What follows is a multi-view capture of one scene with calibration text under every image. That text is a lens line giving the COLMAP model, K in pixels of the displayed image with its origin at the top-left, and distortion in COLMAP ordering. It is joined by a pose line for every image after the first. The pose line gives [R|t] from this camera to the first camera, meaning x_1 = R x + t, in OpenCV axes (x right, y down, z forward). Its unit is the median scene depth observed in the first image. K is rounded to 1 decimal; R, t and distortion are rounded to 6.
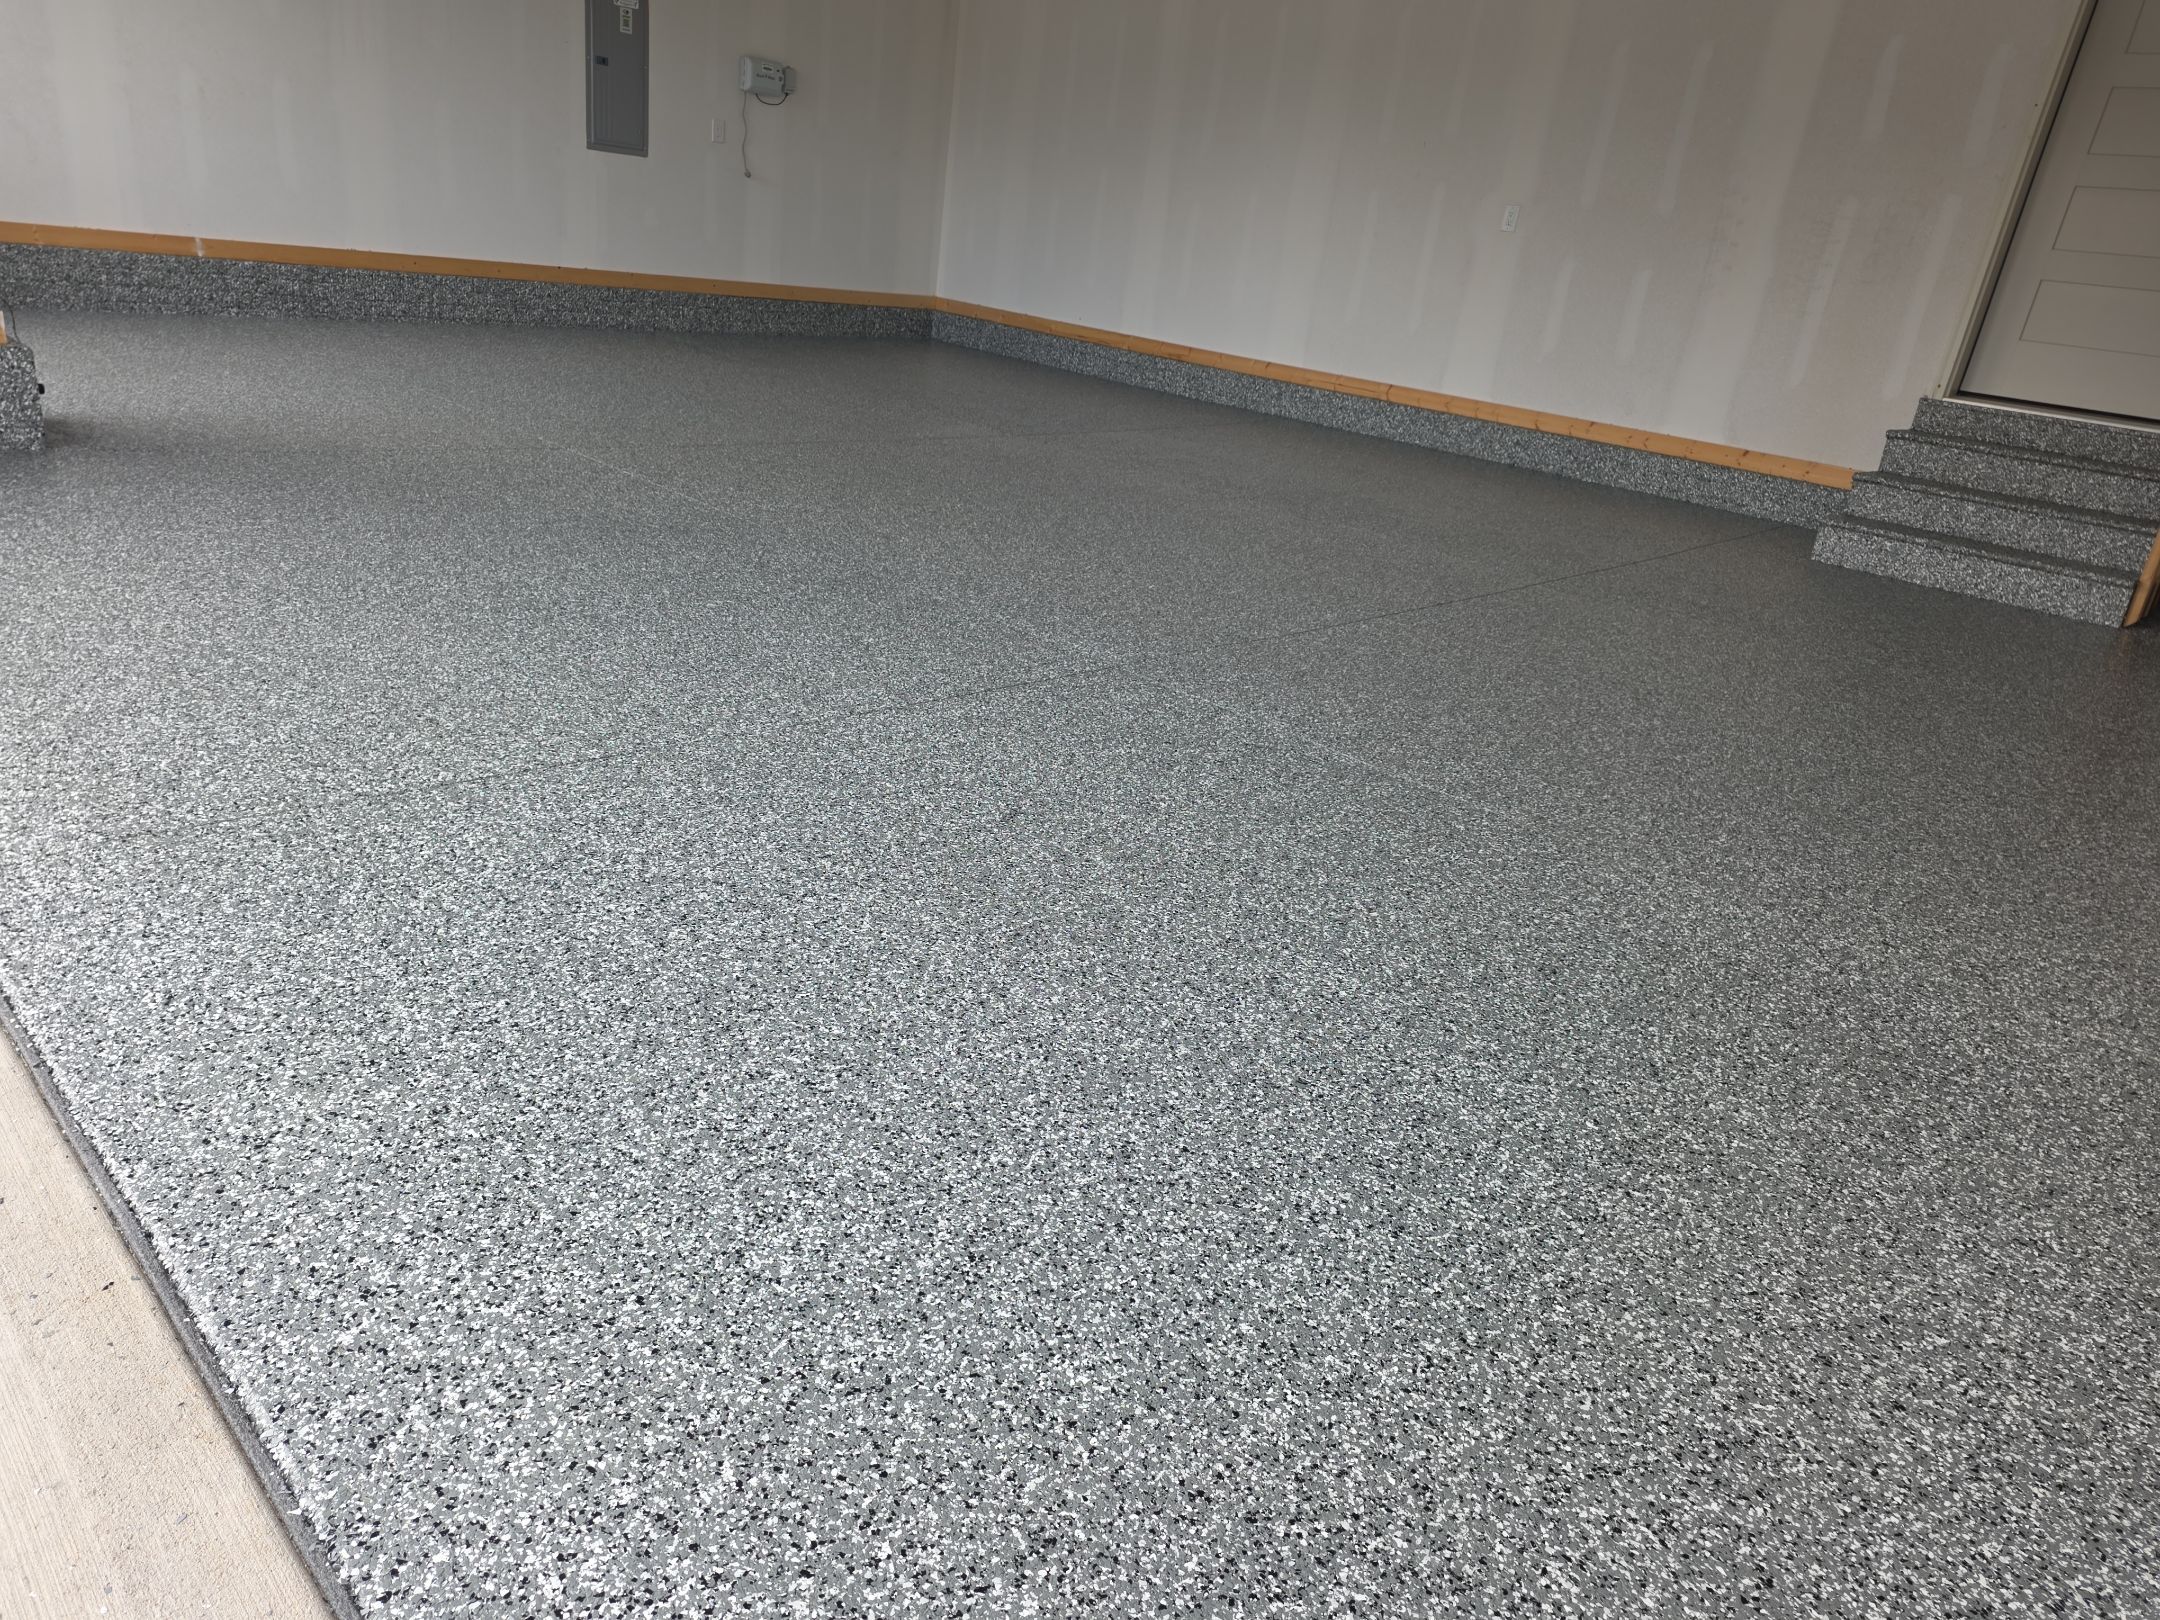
lens RADIAL K [[1382.1, 0, 1080.0], [0, 1382.1, 810.0], [0, 0, 1]] dist [-0.030806, 0.004554]
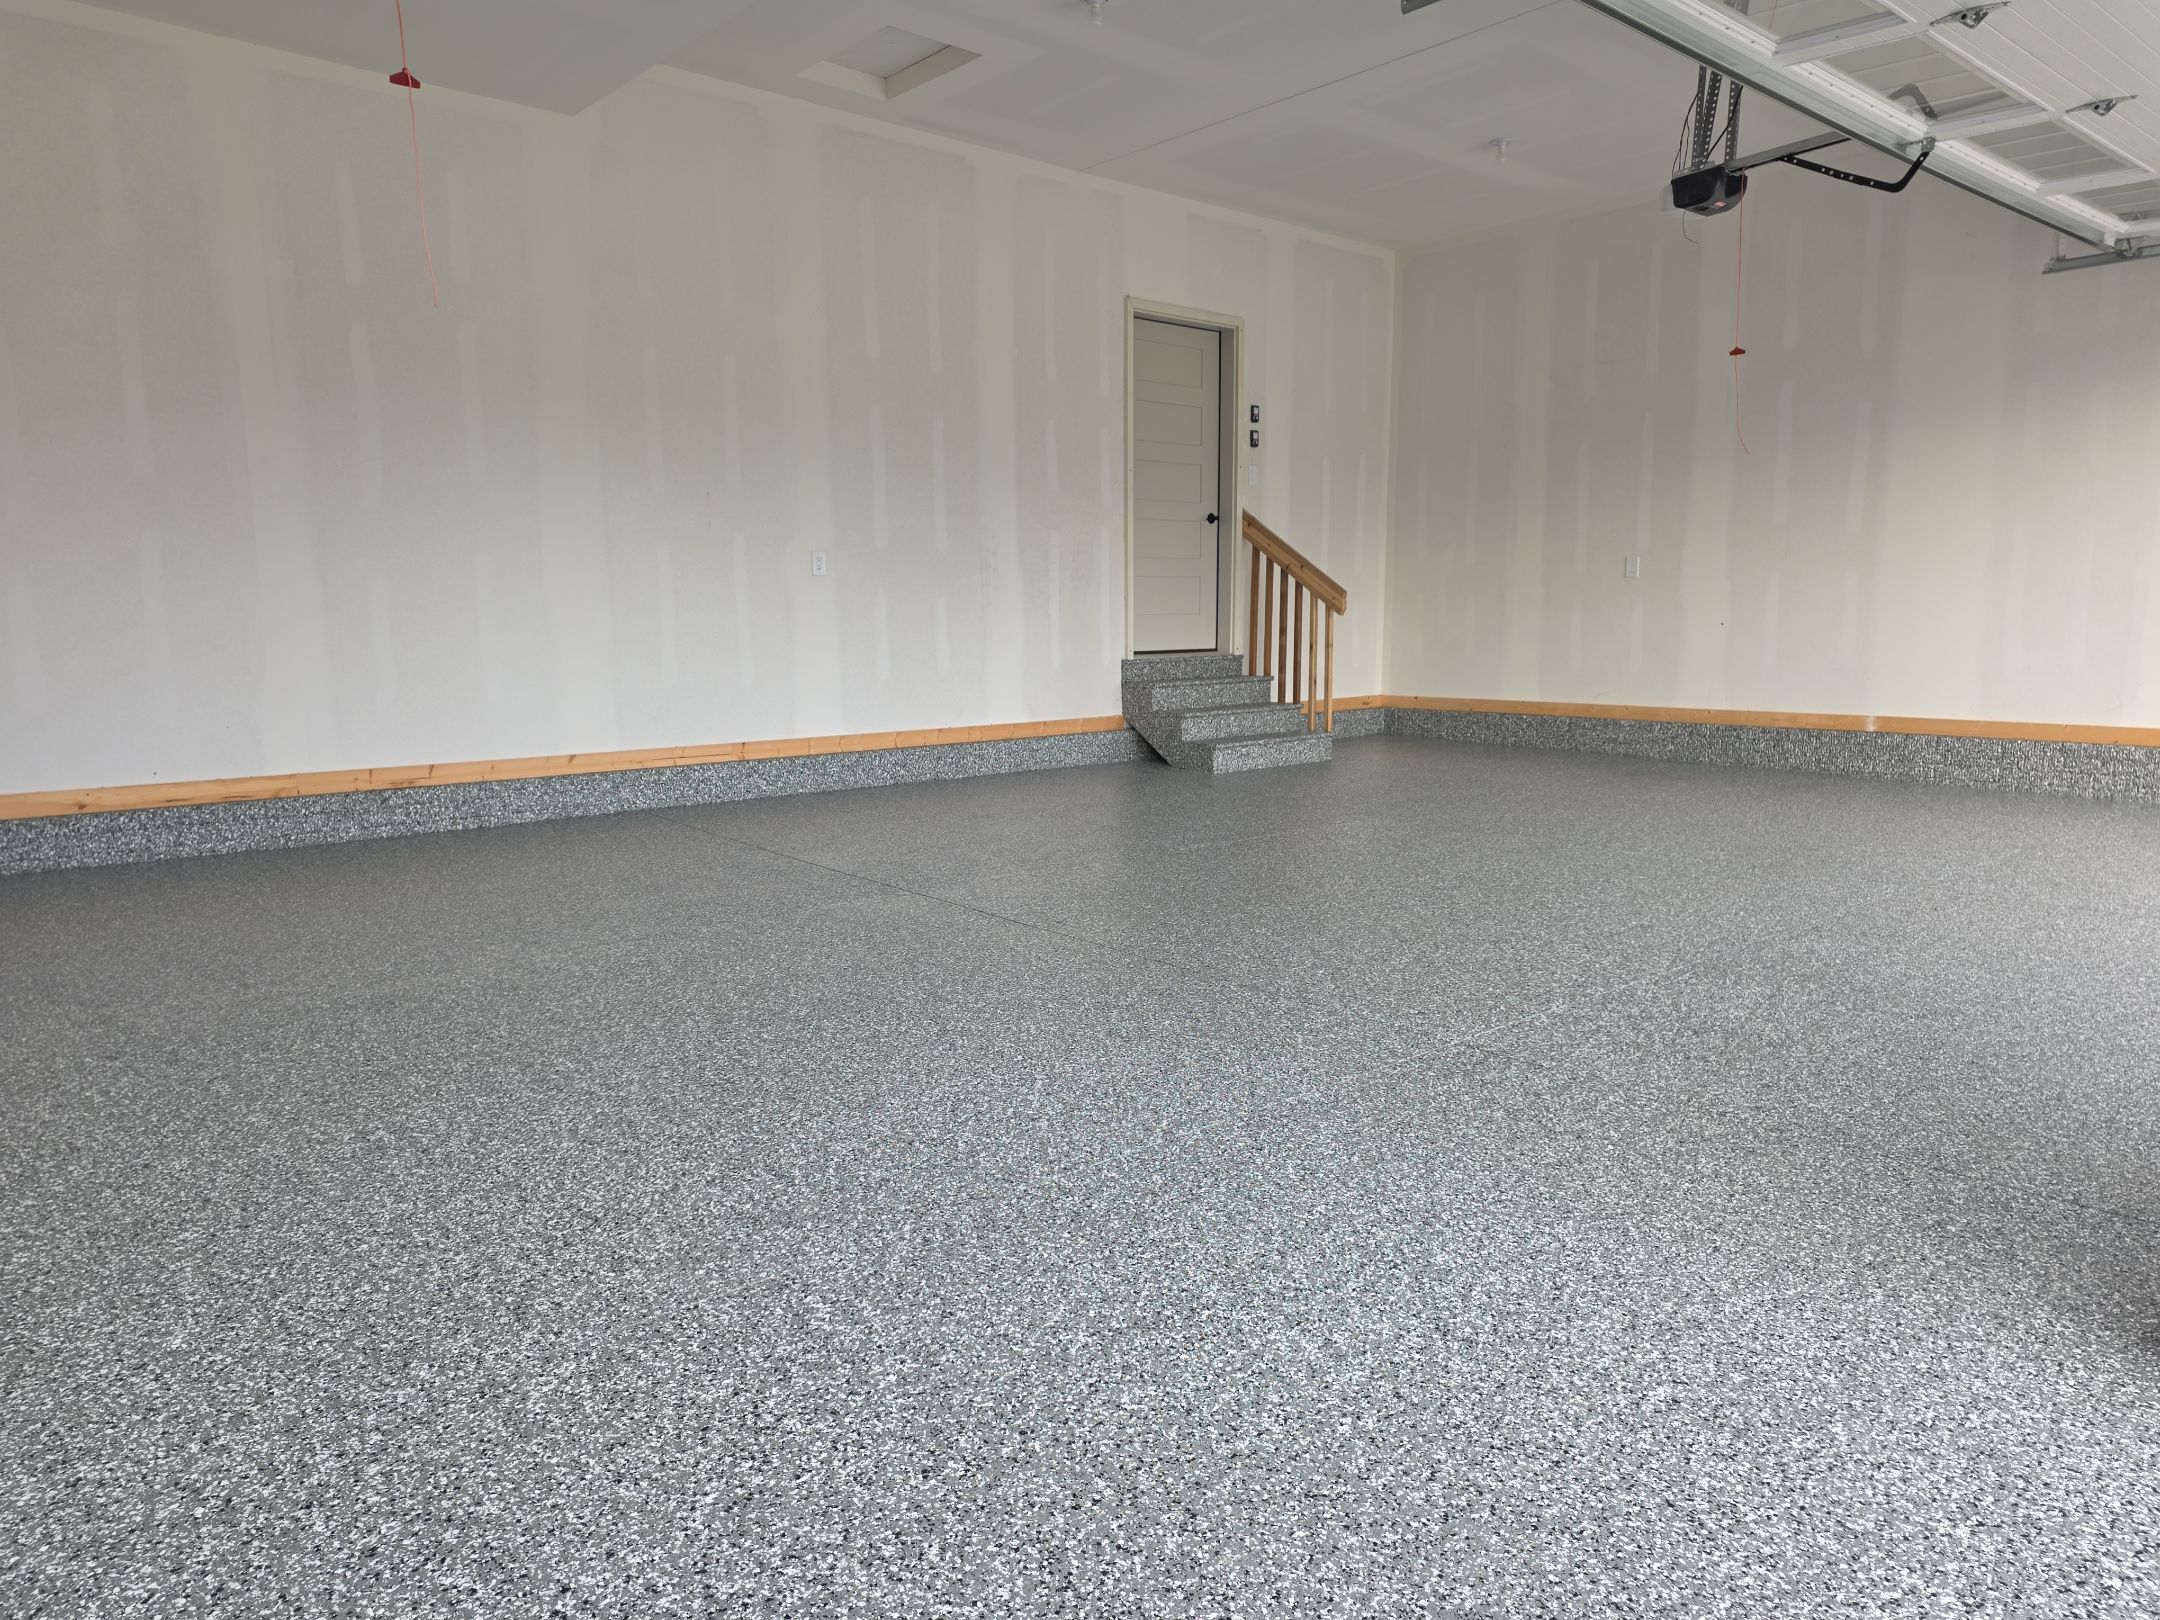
lens RADIAL K [[1453.3, 0, 1077.0], [0, 1453.3, 876.6], [0, 0, 1]] dist [0.038009, 0.000116]
pose [[0.071463, -0.285449, 0.955726, -0.848629], [0.398484, 0.886560, 0.234994, -0.437576], [-0.914387, 0.364048, 0.177103, 0.776201]]
